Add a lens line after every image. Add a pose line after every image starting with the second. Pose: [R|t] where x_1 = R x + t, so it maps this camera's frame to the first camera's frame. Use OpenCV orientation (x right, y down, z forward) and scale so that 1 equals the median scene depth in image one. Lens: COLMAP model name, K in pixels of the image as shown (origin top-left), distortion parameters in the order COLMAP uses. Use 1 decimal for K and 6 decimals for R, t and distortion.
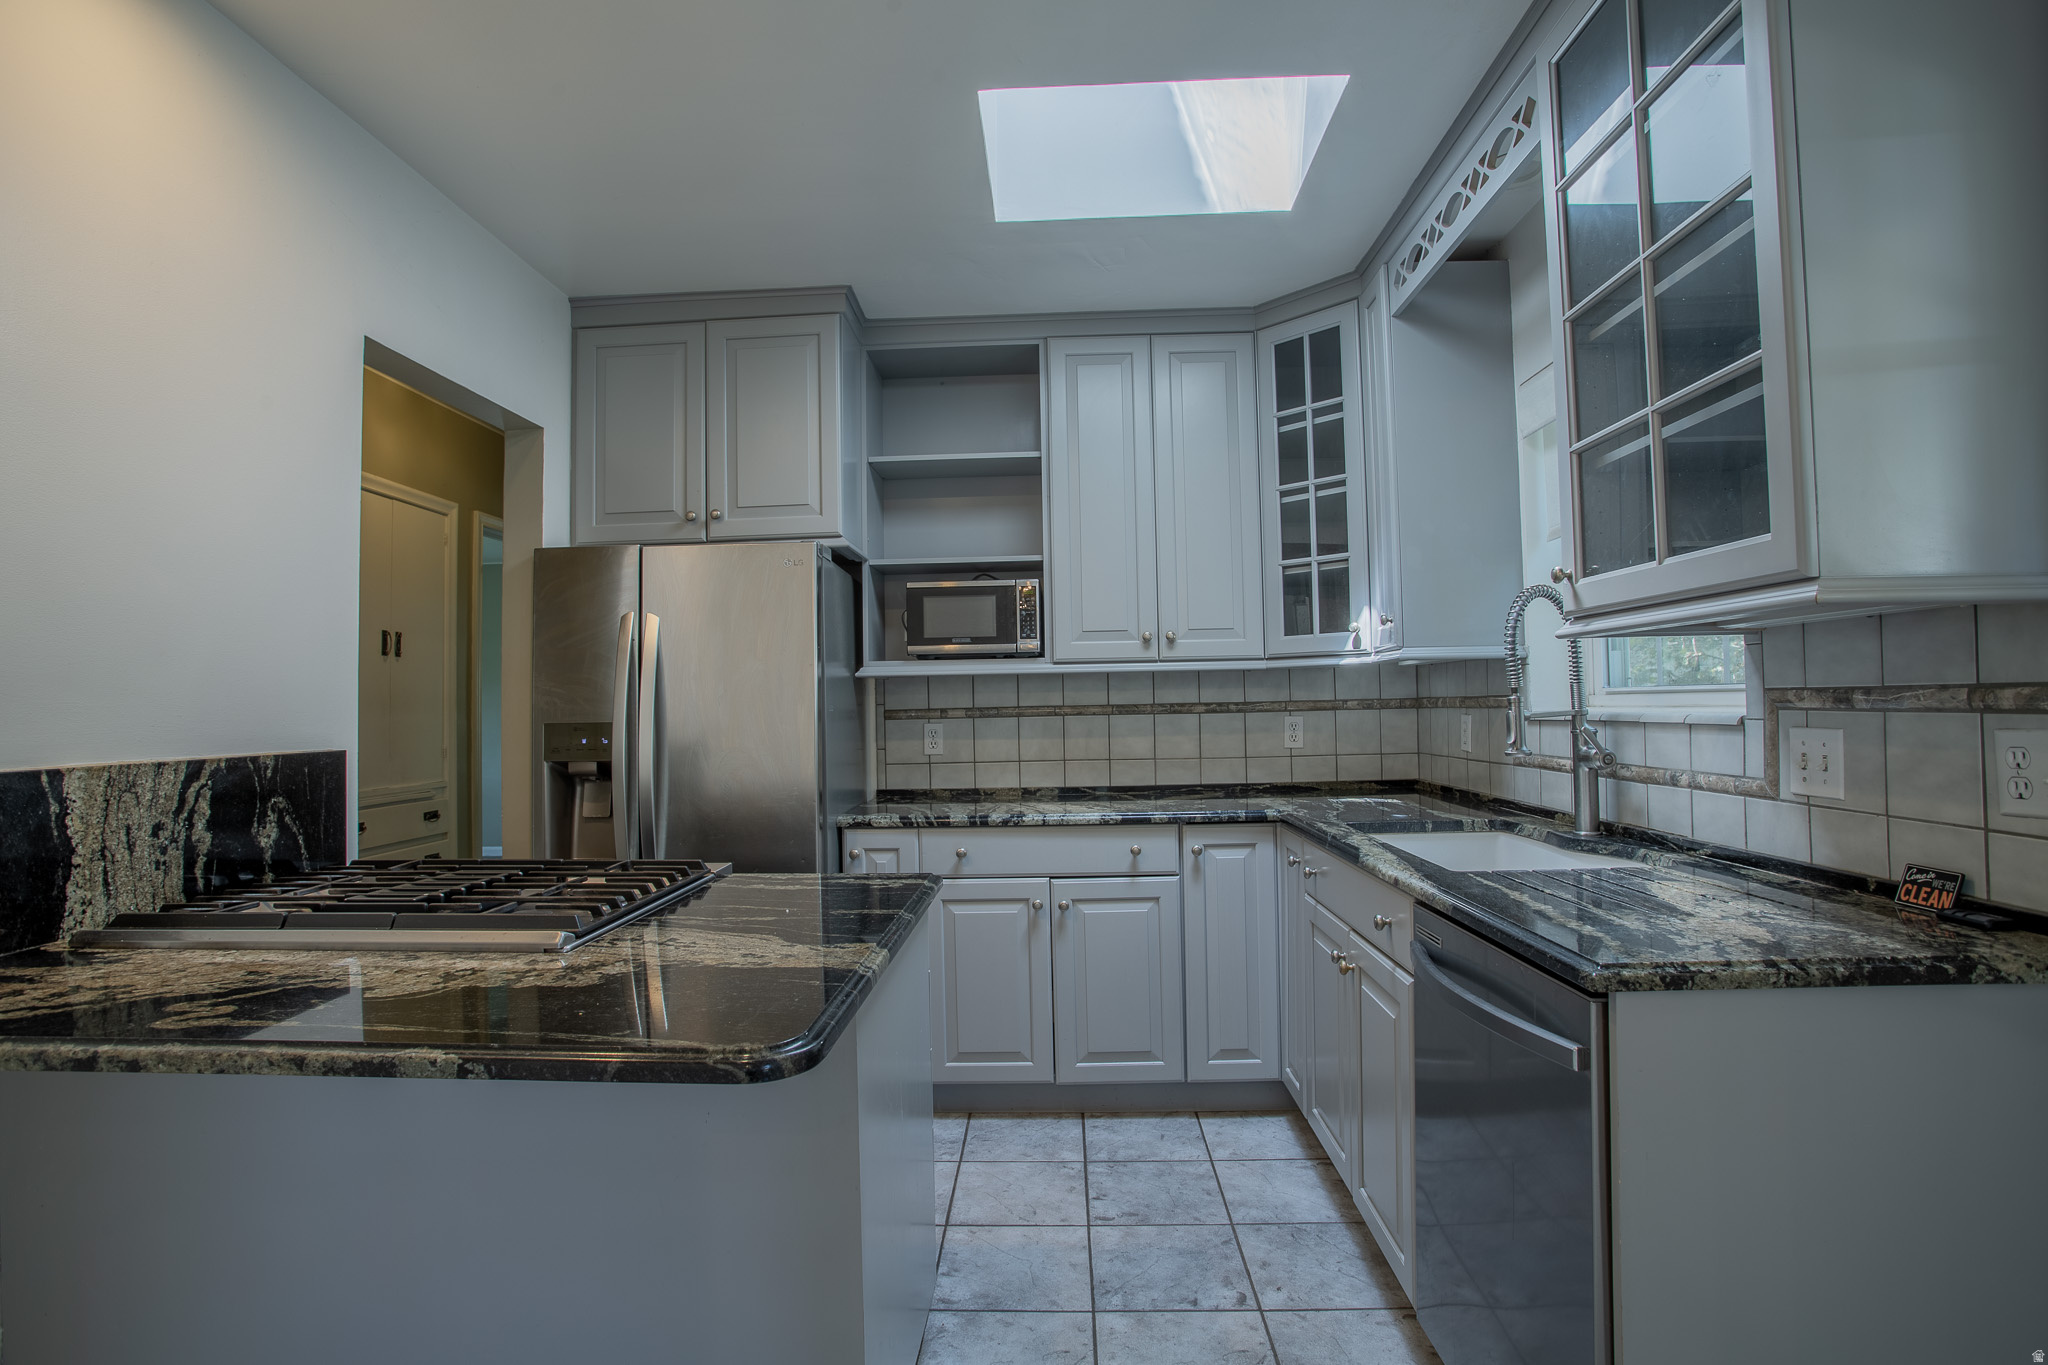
lens RADIAL K [[1002.8, 0, 1018.3], [0, 1002.8, 671.0], [0, 0, 1]] dist [-0.075442, 0.034743]
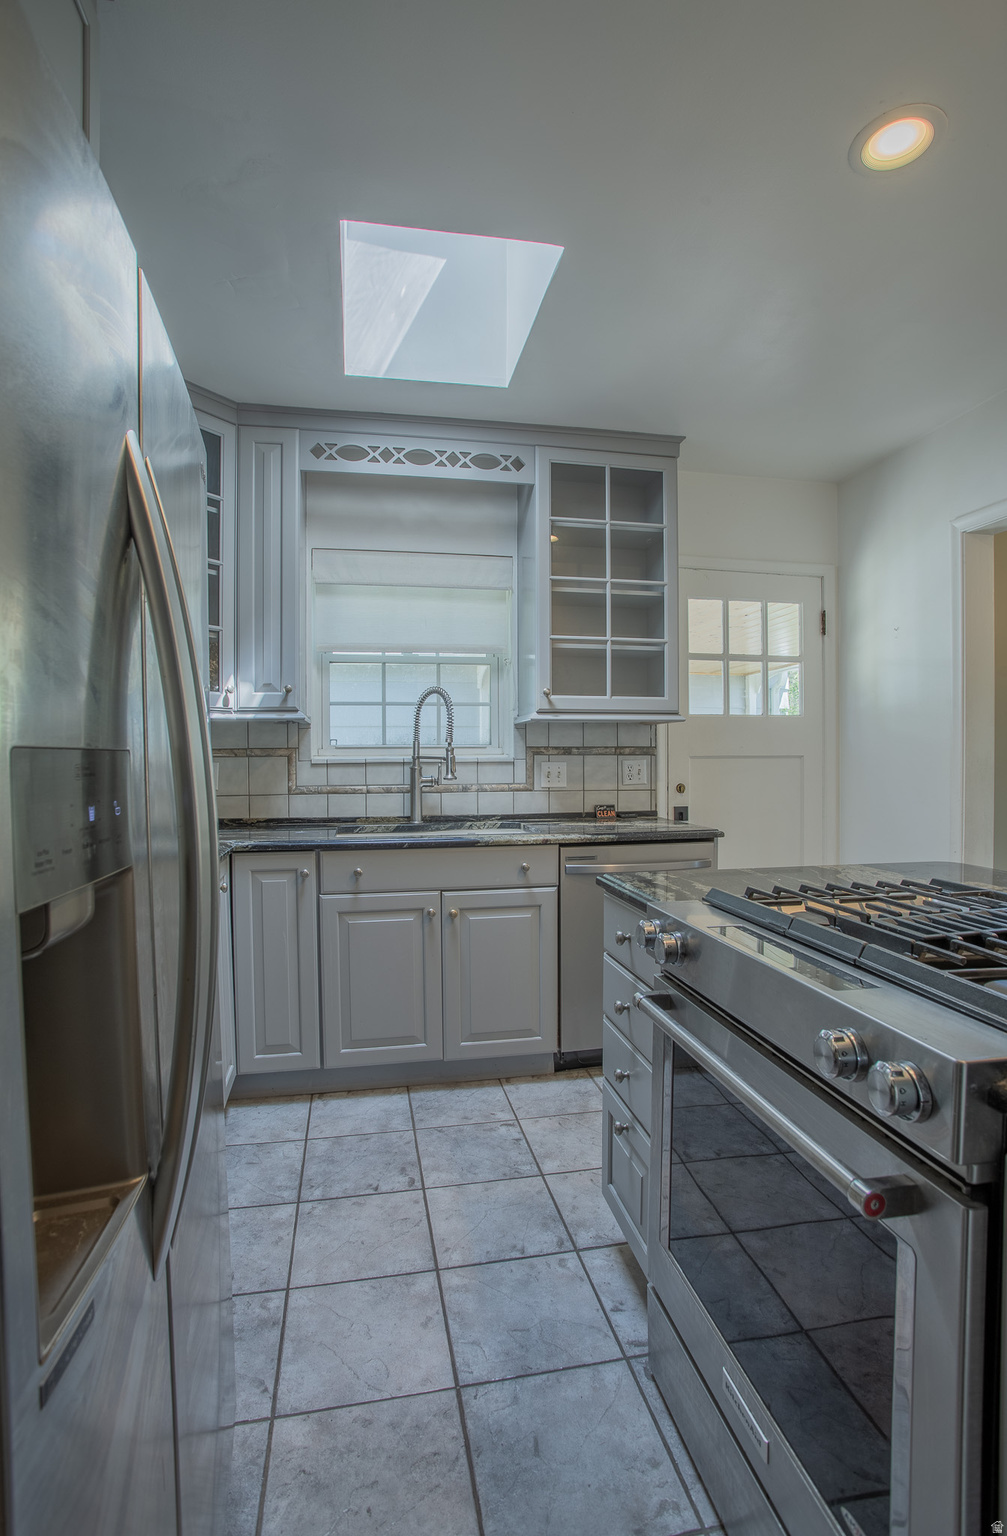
lens RADIAL K [[744.1, 0, 506.9], [0, 744.1, 785.9], [0, 0, 1]] dist [-0.074171, 0.000095]
pose [[-0.240626, -0.021508, 0.970380, -0.930278], [-0.023198, 0.999596, 0.016403, 0.077742], [-0.970341, -0.018564, -0.241028, 1.327893]]
